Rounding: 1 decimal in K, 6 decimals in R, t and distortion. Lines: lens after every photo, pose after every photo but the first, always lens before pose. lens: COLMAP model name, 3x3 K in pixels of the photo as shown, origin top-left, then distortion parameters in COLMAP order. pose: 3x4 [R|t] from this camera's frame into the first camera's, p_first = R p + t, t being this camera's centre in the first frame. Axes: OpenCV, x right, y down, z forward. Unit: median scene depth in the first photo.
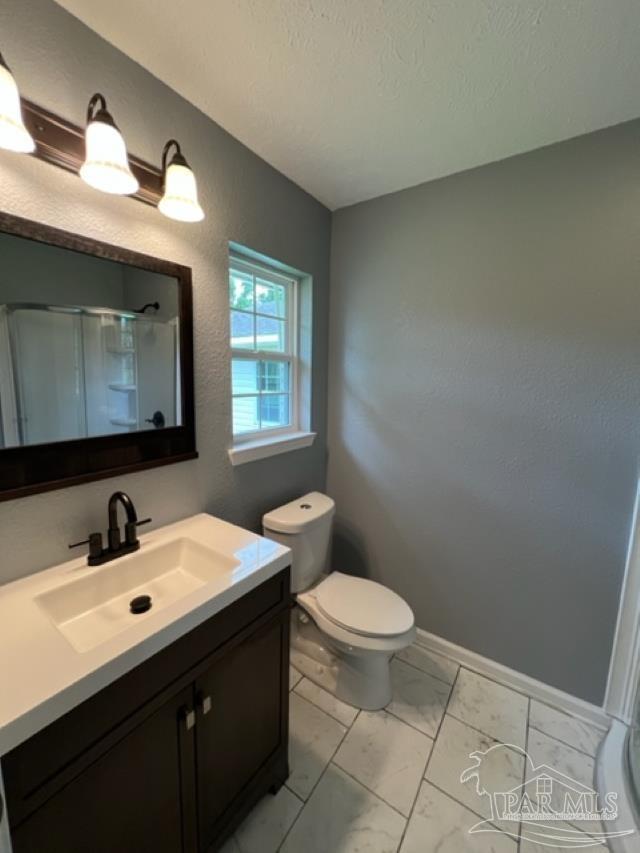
lens RADIAL K [[340.8, 0, 321.7], [0, 340.8, 424.4], [0, 0, 1]] dist [-0.001163, -0.000188]
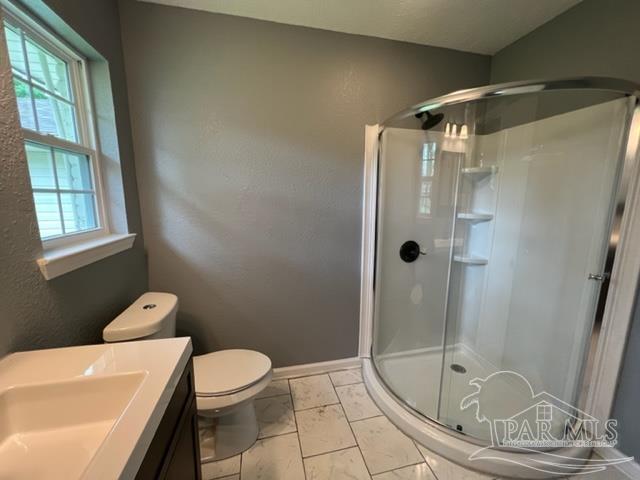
lens RADIAL K [[255.7, 0, 320.2], [0, 255.7, 238.4], [0, 0, 1]] dist [-0.001163, -0.000188]
pose [[0.673327, -0.130610, 0.727717, -0.236816], [0.108904, 0.991057, 0.077110, 0.048931], [-0.731280, 0.027331, 0.681529, 0.155700]]
